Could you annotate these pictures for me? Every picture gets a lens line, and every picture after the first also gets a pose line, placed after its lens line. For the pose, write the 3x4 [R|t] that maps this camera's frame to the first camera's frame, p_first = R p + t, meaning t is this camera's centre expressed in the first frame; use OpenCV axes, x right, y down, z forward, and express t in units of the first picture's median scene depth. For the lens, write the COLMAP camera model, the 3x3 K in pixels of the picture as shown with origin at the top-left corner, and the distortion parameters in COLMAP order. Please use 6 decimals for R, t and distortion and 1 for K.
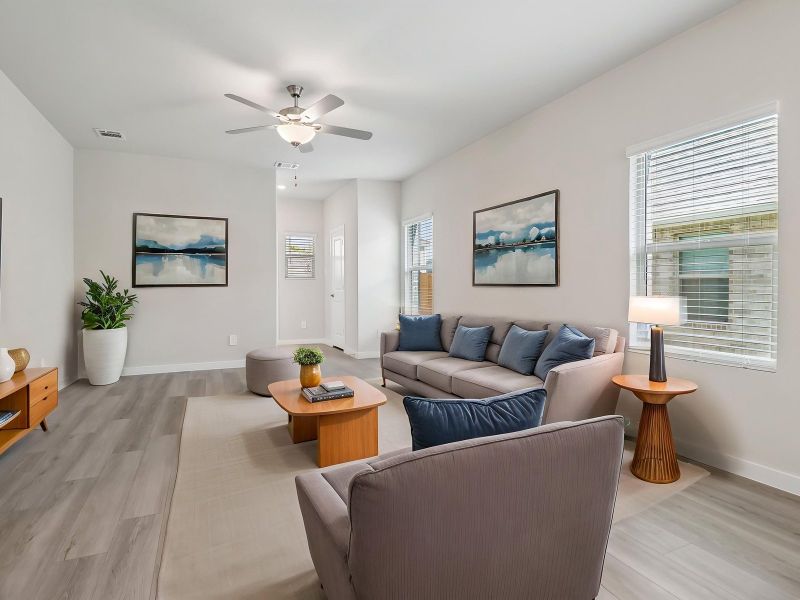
lens RADIAL K [[439.6, 0, 398.4], [0, 439.6, 287.4], [0, 0, 1]] dist [0.016143, -0.000591]
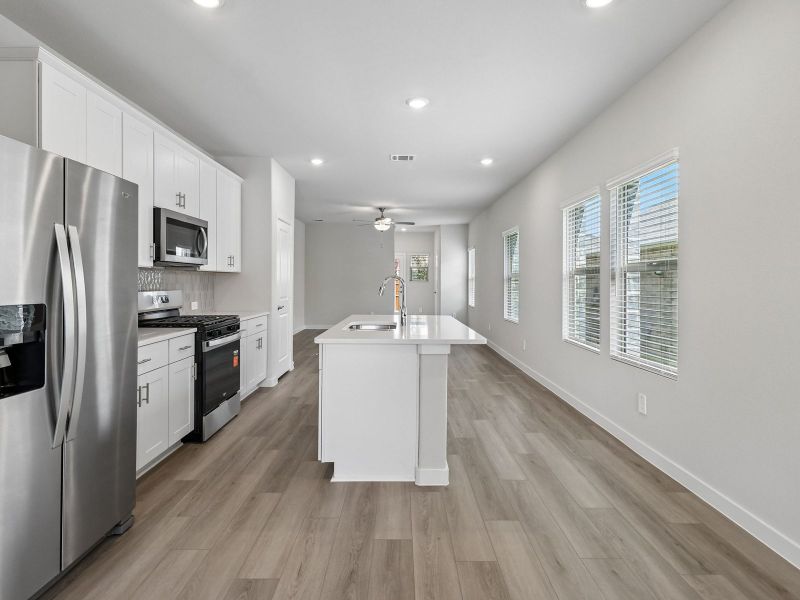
lens RADIAL K [[439.6, 0, 398.4], [0, 439.6, 287.4], [0, 0, 1]] dist [0.016143, -0.000591]
pose [[0.915590, 0.010354, -0.401979, 0.692075], [-0.004701, 0.999876, 0.015047, -0.046066], [0.402085, -0.011887, 0.915525, -0.989442]]
